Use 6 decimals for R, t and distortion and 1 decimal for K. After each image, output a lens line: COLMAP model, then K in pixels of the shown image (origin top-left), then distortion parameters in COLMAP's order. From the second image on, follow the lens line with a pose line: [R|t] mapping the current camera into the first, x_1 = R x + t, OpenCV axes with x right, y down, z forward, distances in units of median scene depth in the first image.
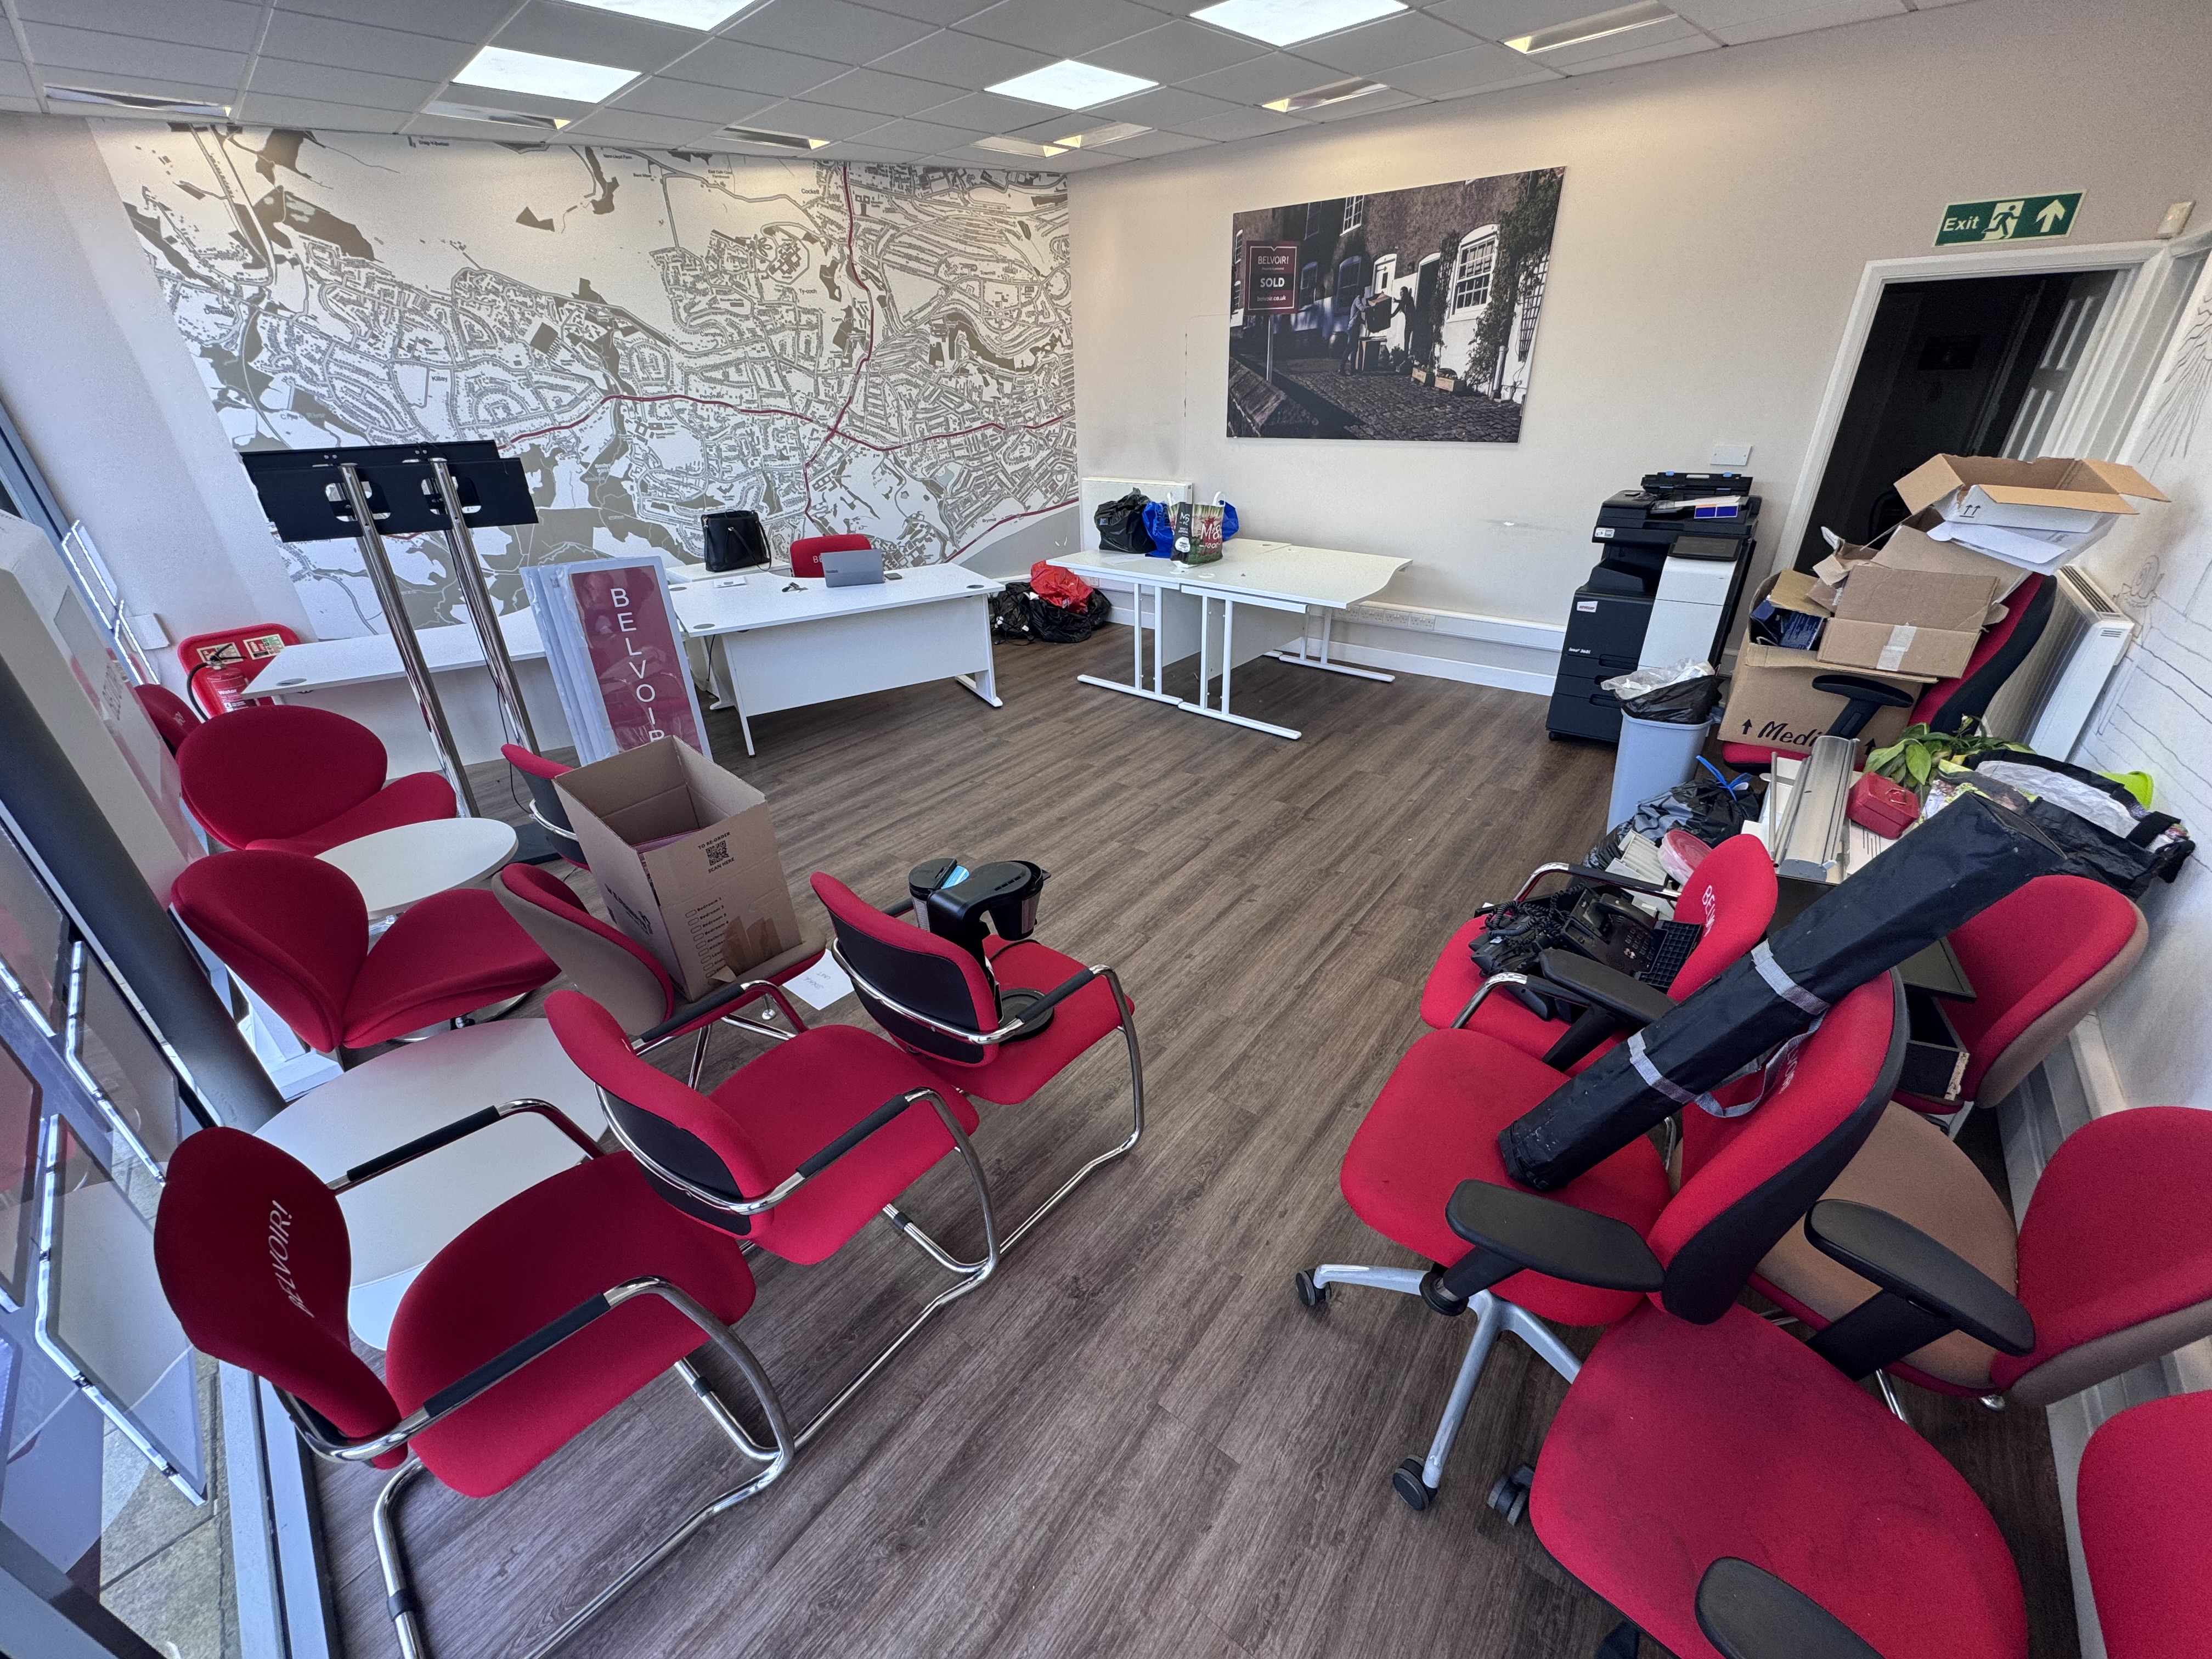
lens RADIAL K [[880.9, 0, 1104.5], [0, 880.9, 829.0], [0, 0, 1]] dist [-0.002326, 0.000222]
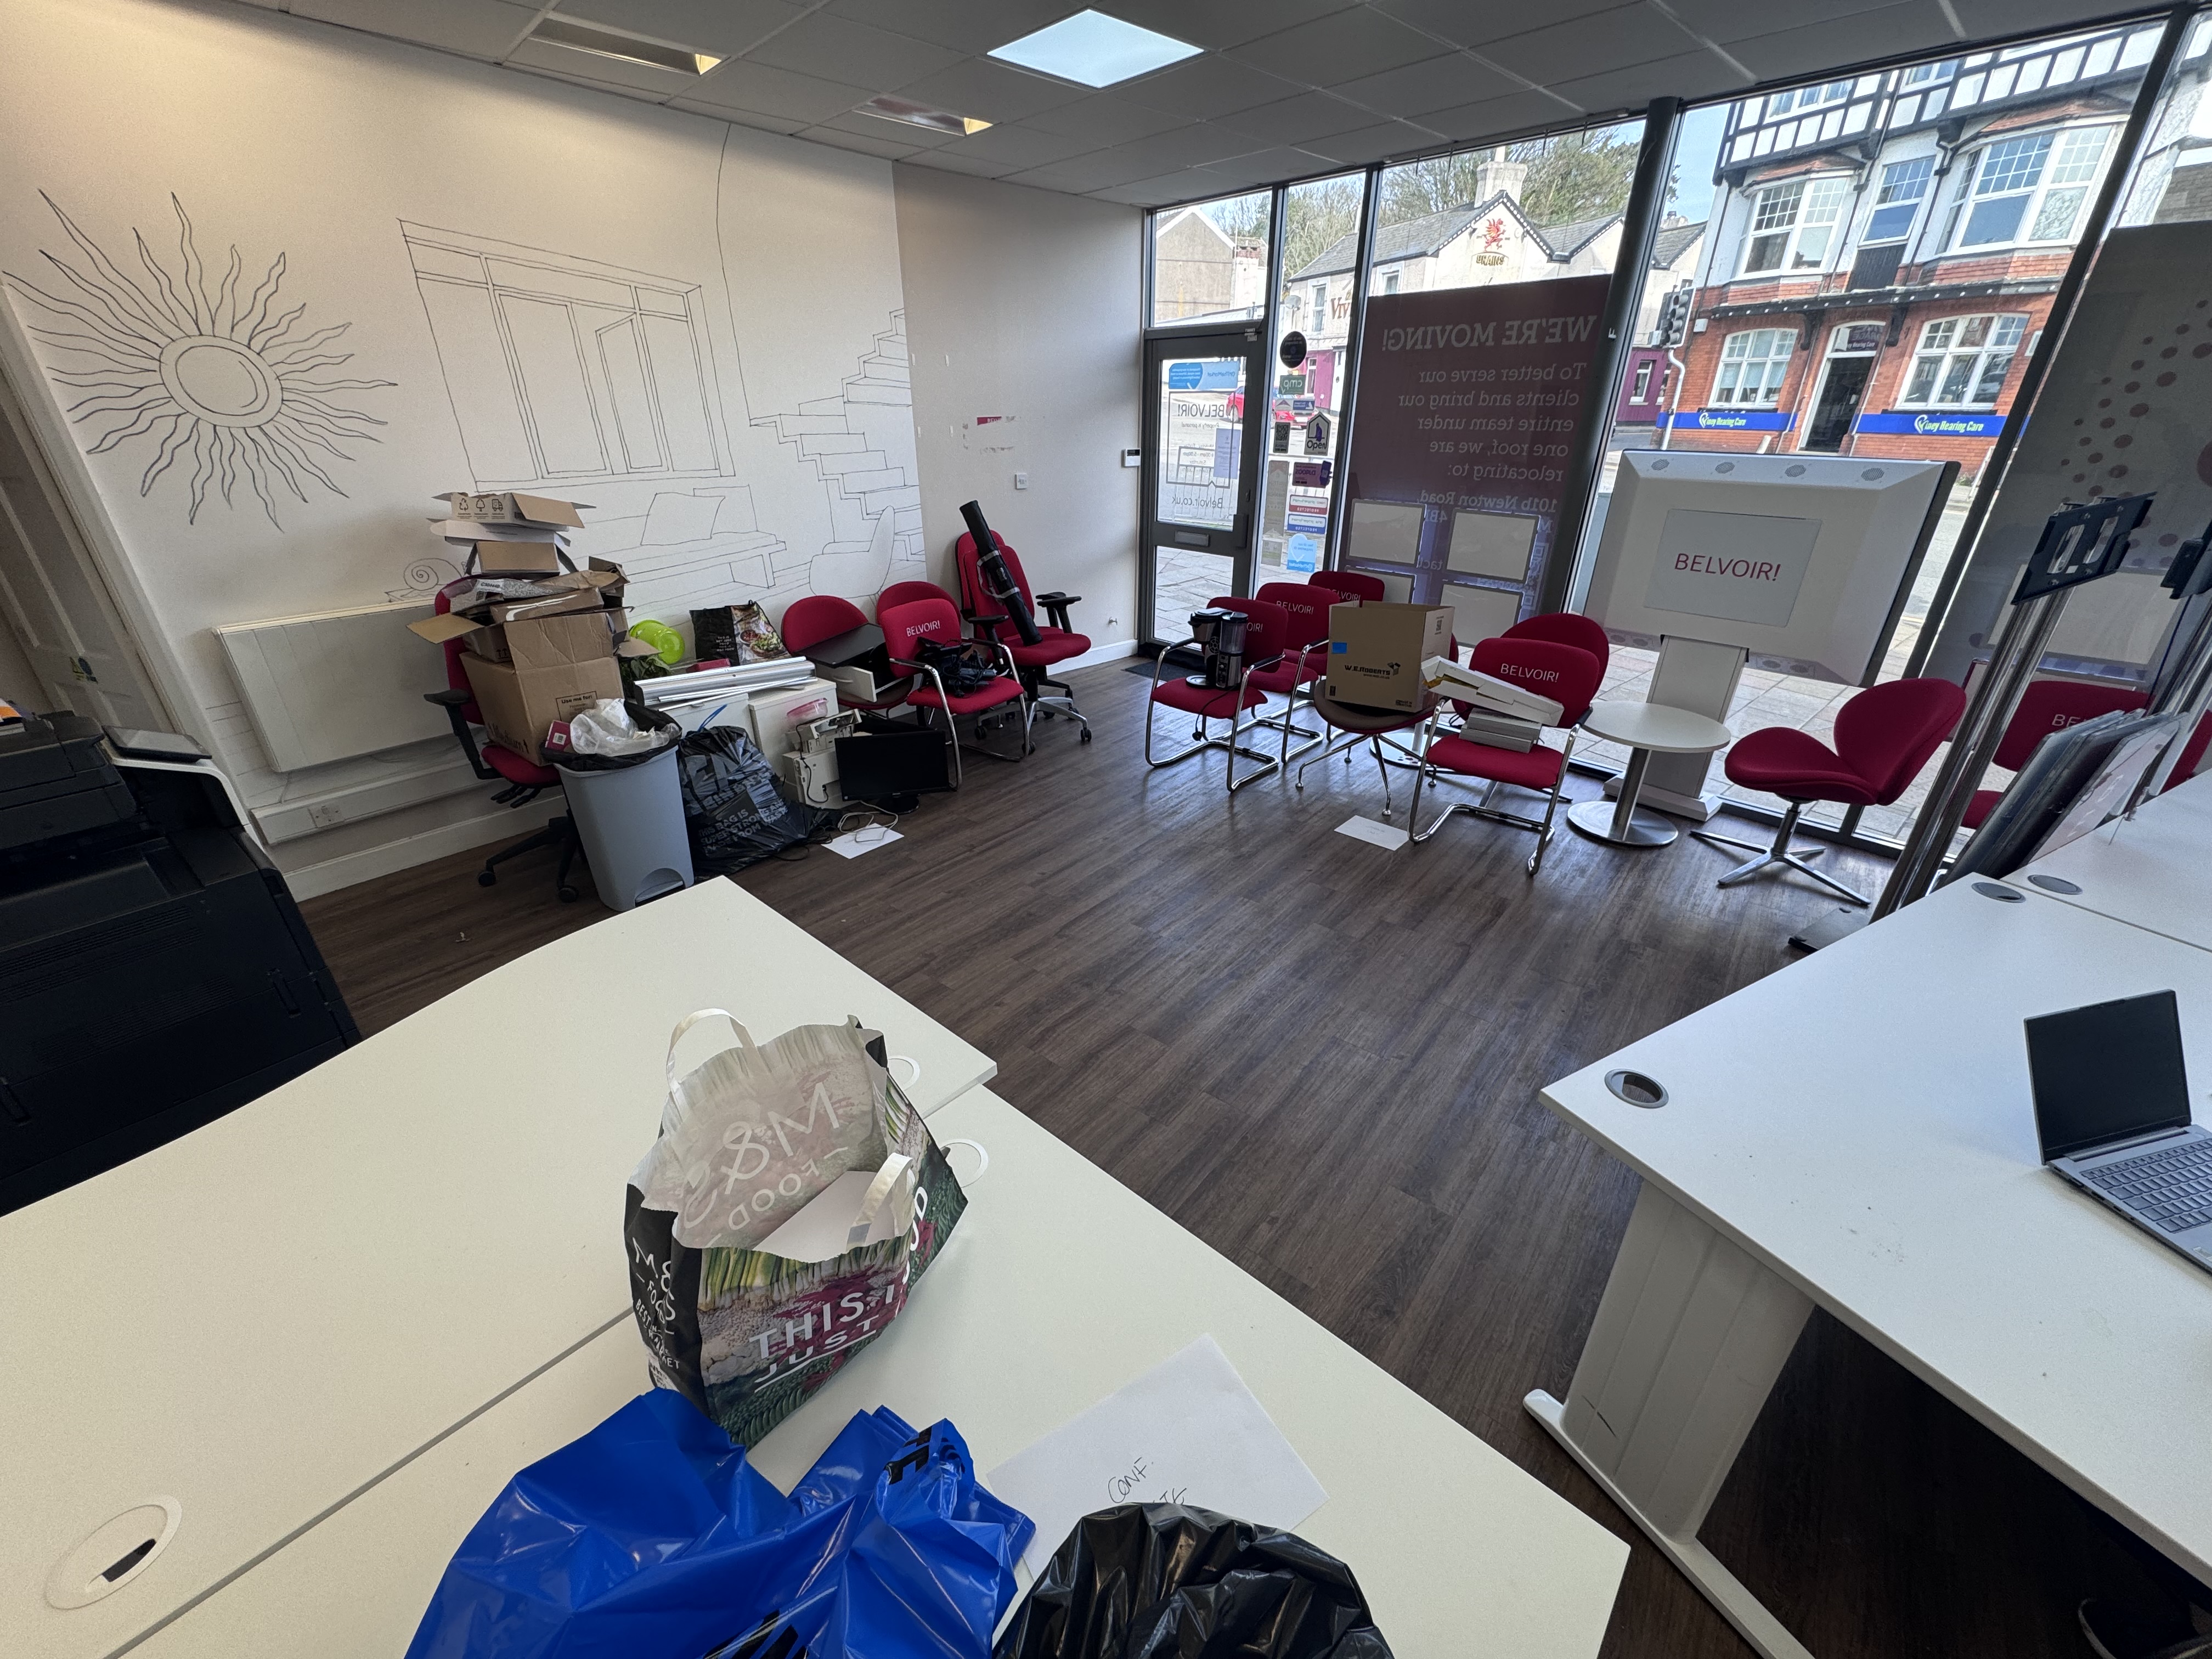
lens RADIAL K [[880.9, 0, 1108.4], [0, 880.9, 829.1], [0, 0, 1]] dist [-0.002326, 0.000222]
pose [[-0.999239, 0.012788, 0.036839, 0.027882], [0.037209, 0.595314, 0.802631, -0.600380], [-0.011667, 0.803391, -0.595337, 1.140666]]
